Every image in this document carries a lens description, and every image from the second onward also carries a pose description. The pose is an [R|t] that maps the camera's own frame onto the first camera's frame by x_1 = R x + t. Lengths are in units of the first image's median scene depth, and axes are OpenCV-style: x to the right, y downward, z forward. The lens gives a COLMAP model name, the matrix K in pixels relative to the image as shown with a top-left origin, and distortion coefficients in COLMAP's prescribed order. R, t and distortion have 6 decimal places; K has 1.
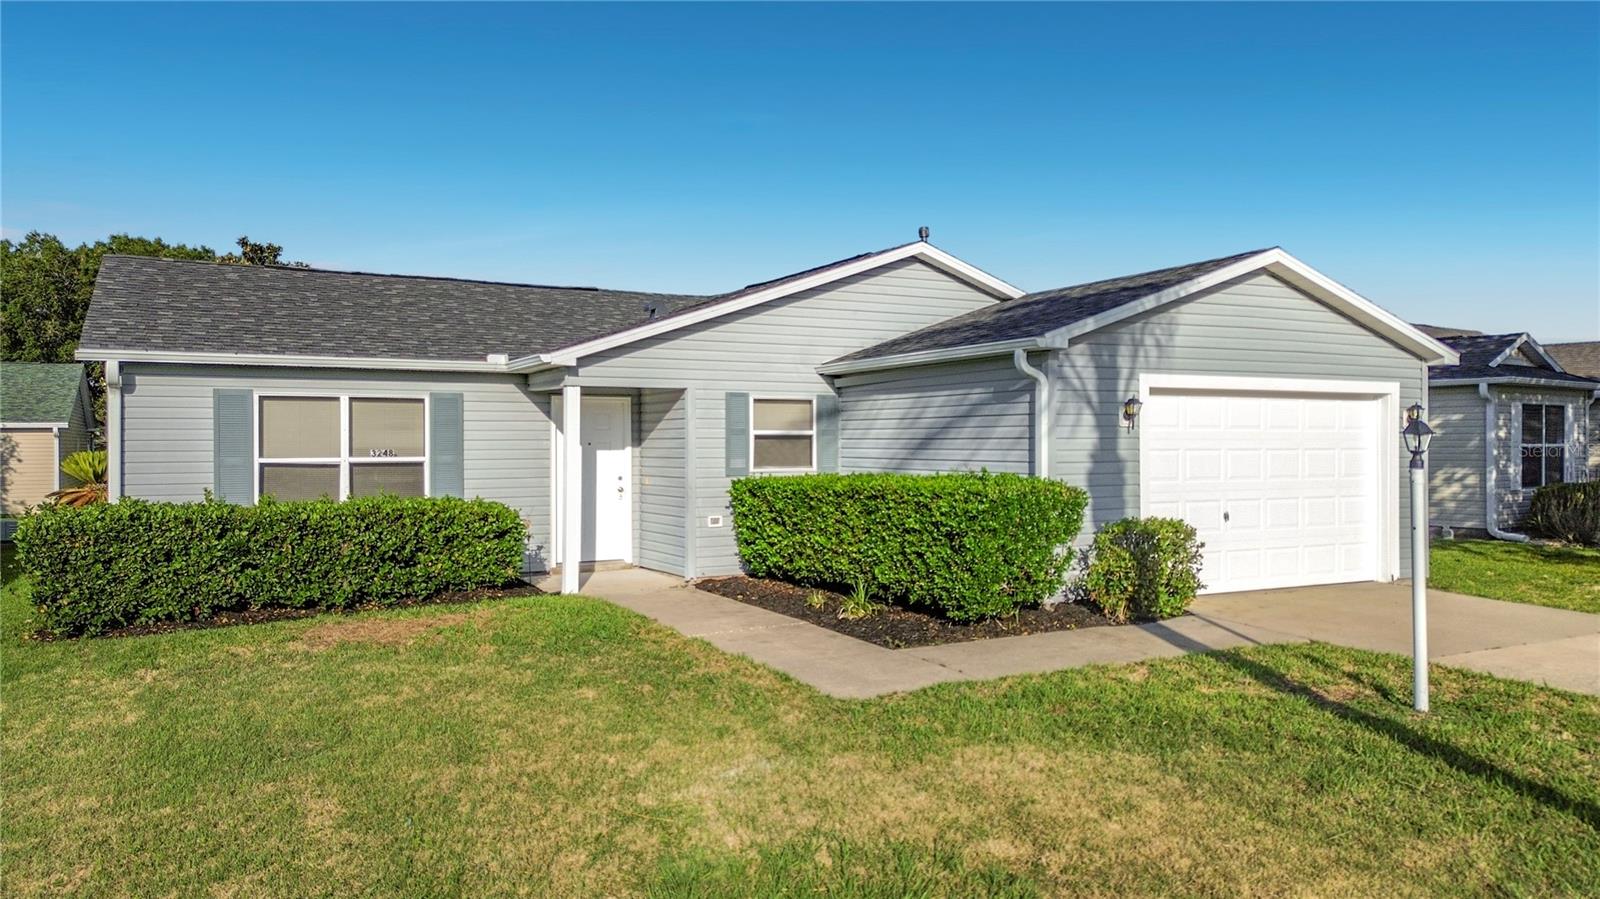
lens RADIAL K [[1160.2, 0, 798.8], [0, 1160.2, 460.0], [0, 0, 1]] dist [0.060085, -0.091117]
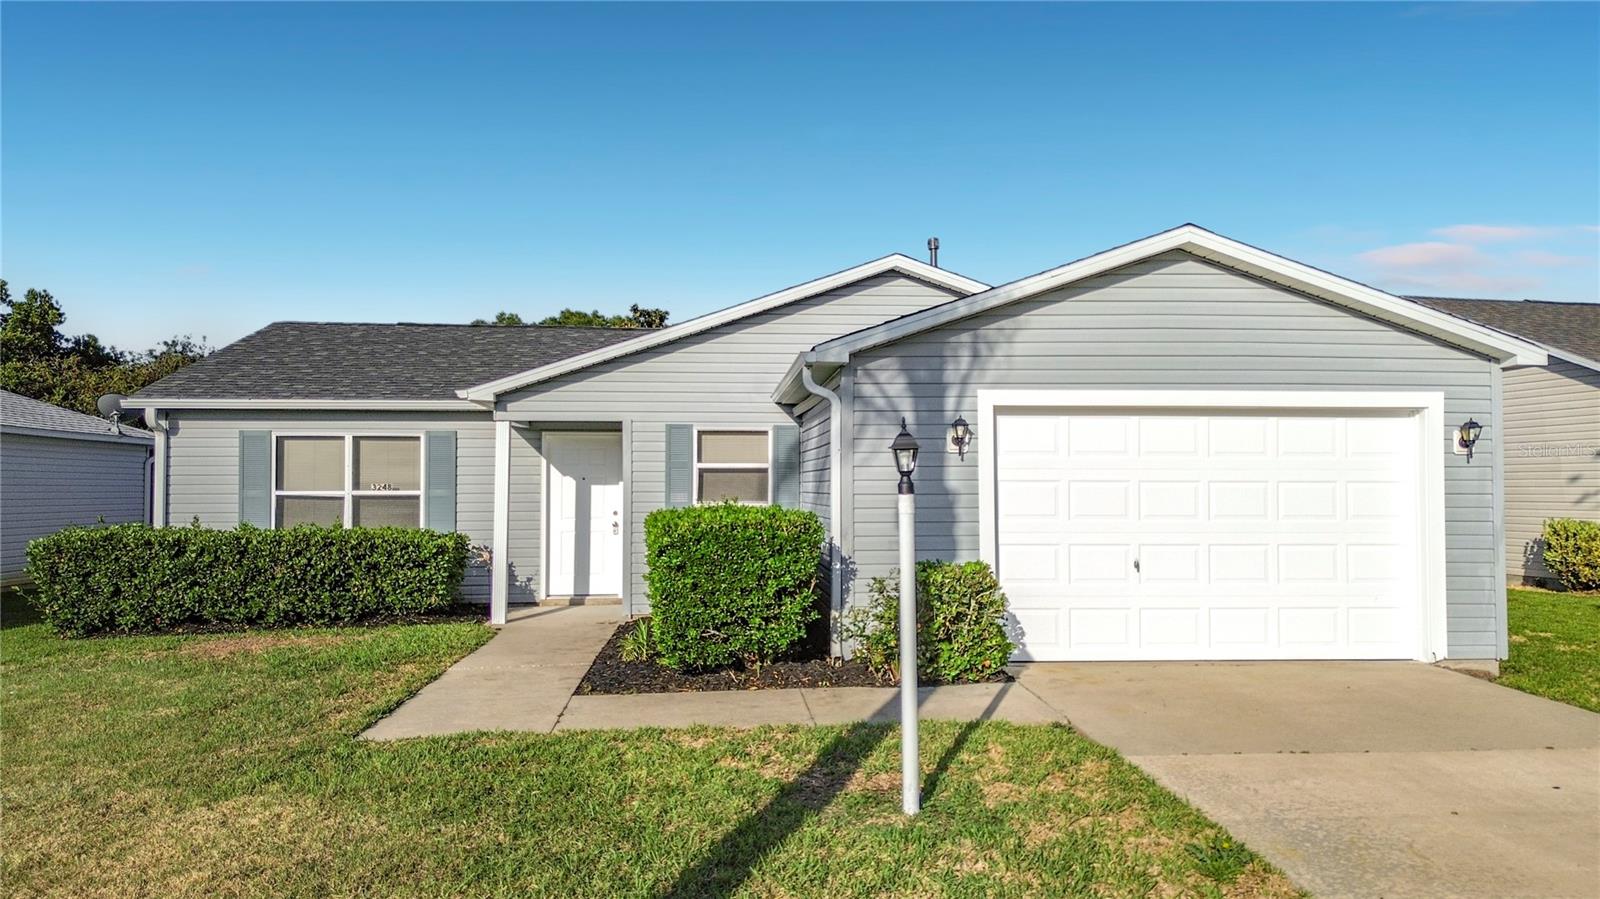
lens RADIAL K [[1160.2, 0, 798.8], [0, 1160.2, 460.0], [0, 0, 1]] dist [0.060085, -0.091117]
pose [[0.914118, -0.009205, -0.405343, 0.447069], [-0.007179, 0.999218, -0.038881, 0.008597], [0.405384, 0.038452, 0.913338, 0.163231]]
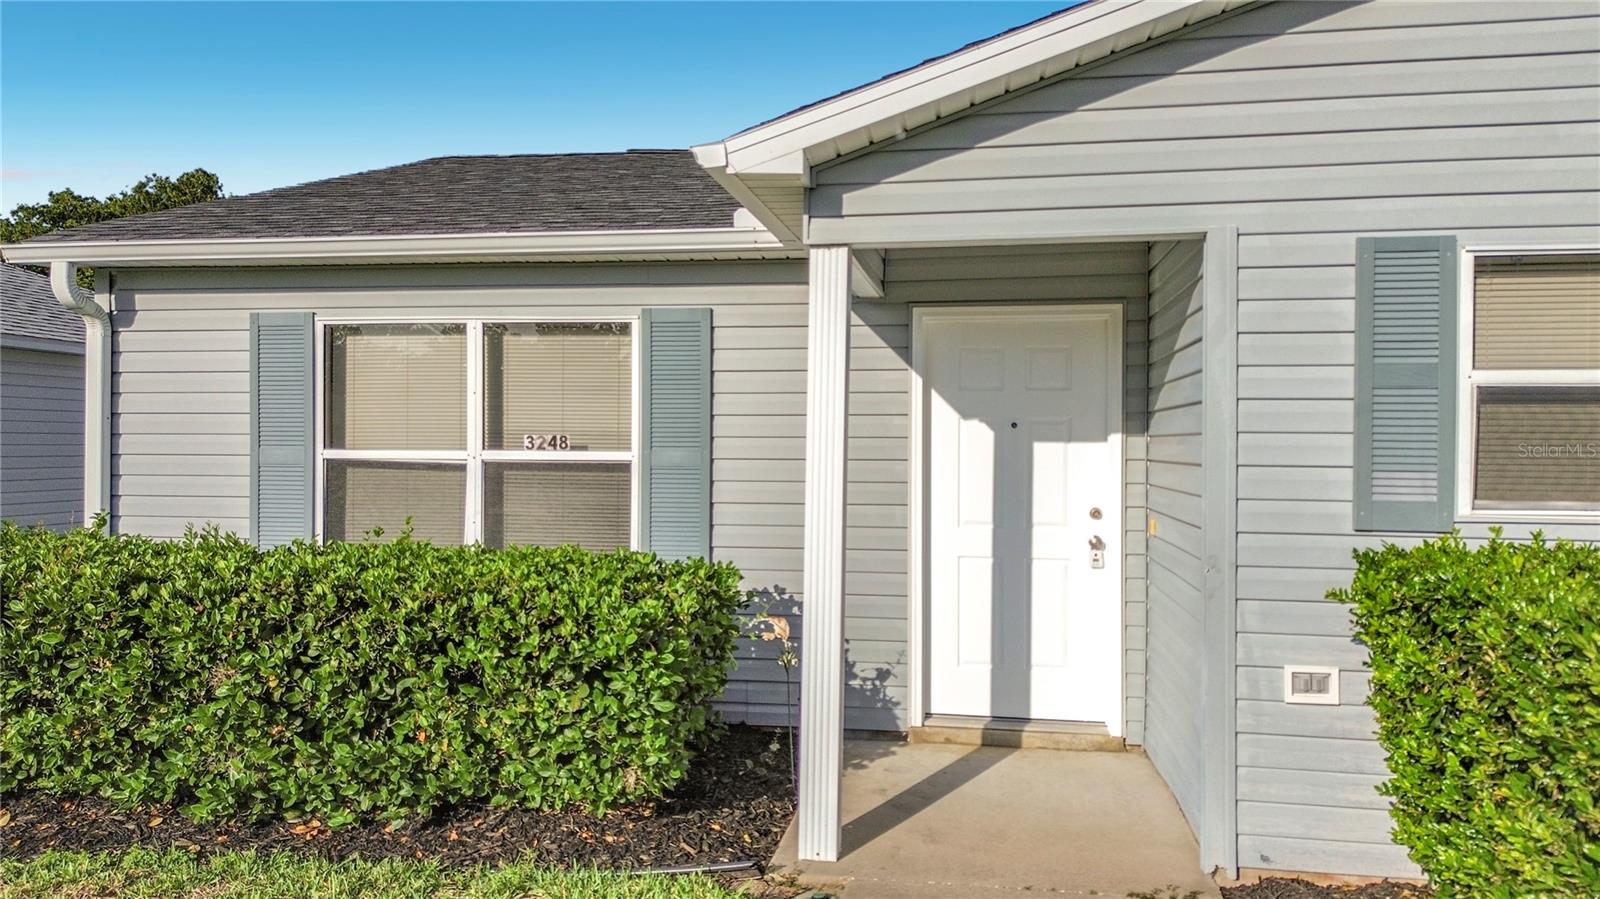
lens RADIAL K [[1137.4, 0, 800.0], [0, 1137.4, 449.5], [0, 0, 1]] dist [0.072944, -0.077507]
pose [[0.790974, 0.010730, -0.611756, 0.003083], [-0.017774, 0.999827, -0.005444, -0.002500], [0.611592, 0.015179, 0.791028, 0.709693]]
